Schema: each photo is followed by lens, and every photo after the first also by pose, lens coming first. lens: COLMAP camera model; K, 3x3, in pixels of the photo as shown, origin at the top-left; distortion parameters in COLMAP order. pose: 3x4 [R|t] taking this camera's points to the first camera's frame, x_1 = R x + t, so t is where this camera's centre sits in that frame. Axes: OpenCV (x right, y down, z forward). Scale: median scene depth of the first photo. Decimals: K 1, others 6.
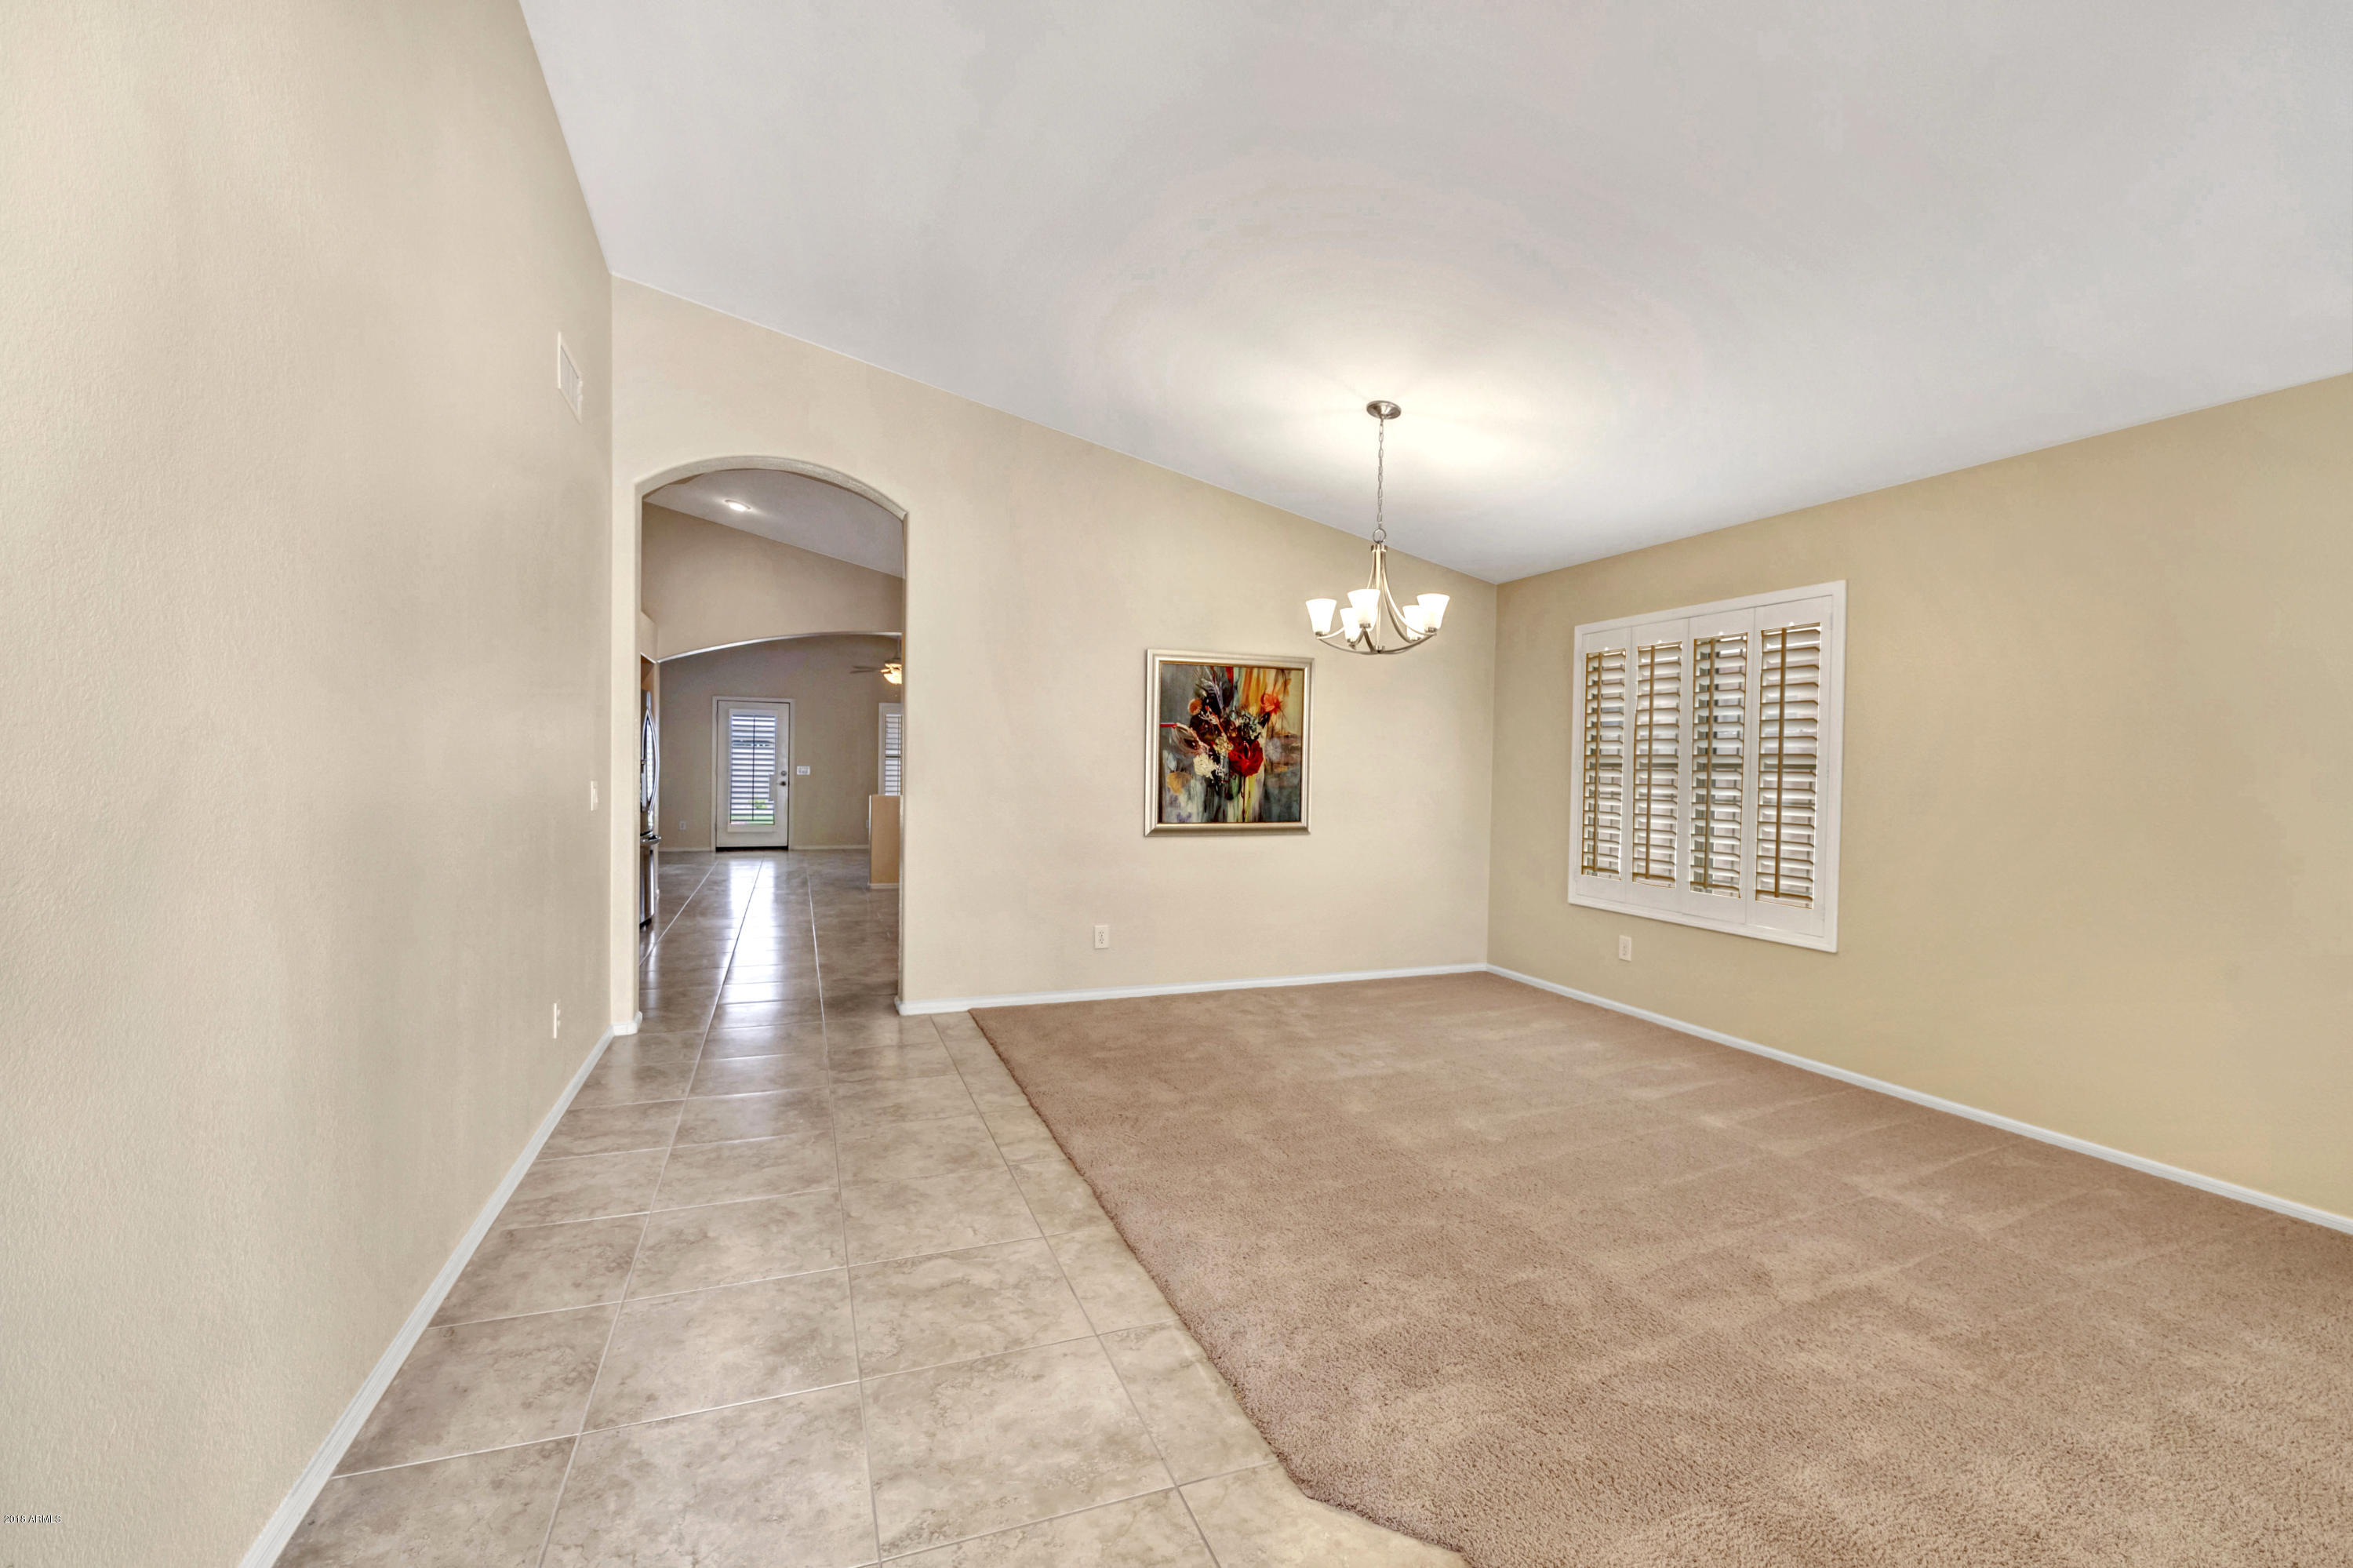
lens RADIAL K [[1038.2, 0, 1178.2], [0, 1038.2, 772.5], [0, 0, 1]] dist [0.001767, 0.000077]
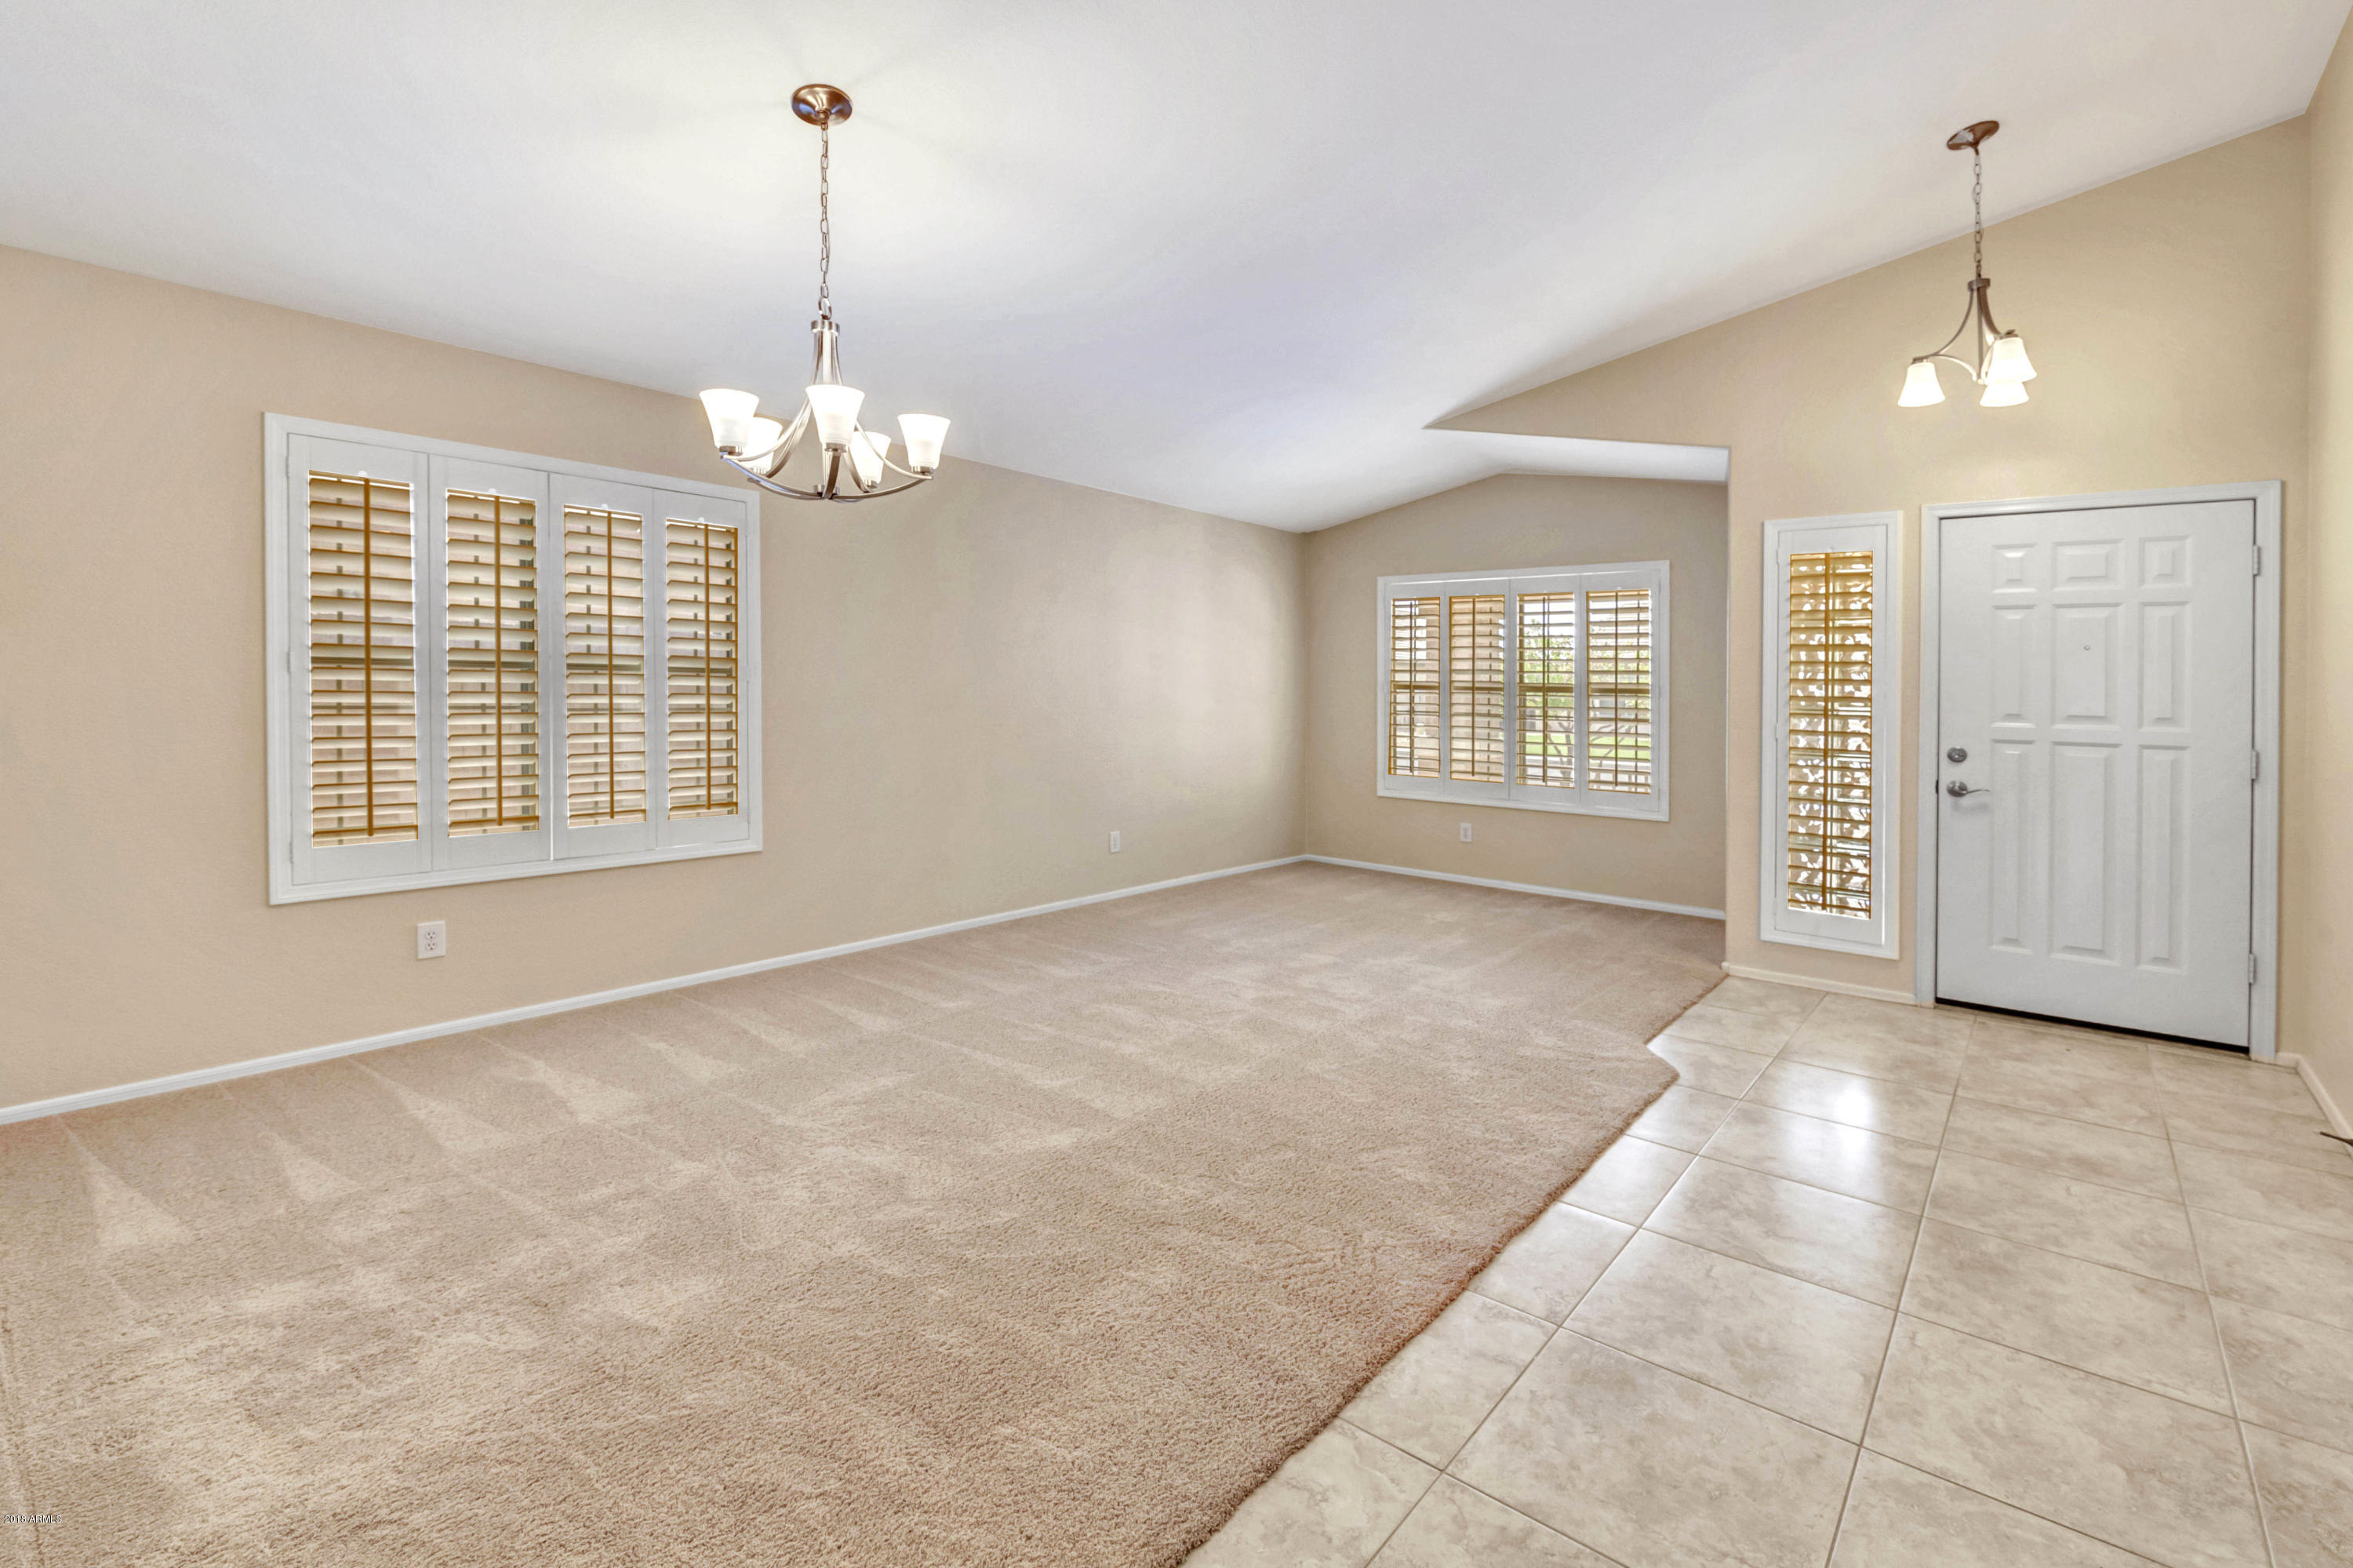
lens RADIAL K [[983.4, 0, 1168.0], [0, 983.4, 682.9], [0, 0, 1]] dist [-0.021859, 0.000181]
pose [[-0.454528, -0.023266, 0.890428, -0.393064], [-0.017507, 0.999699, 0.017184, -0.015866], [-0.890560, -0.007778, -0.454799, 1.015206]]
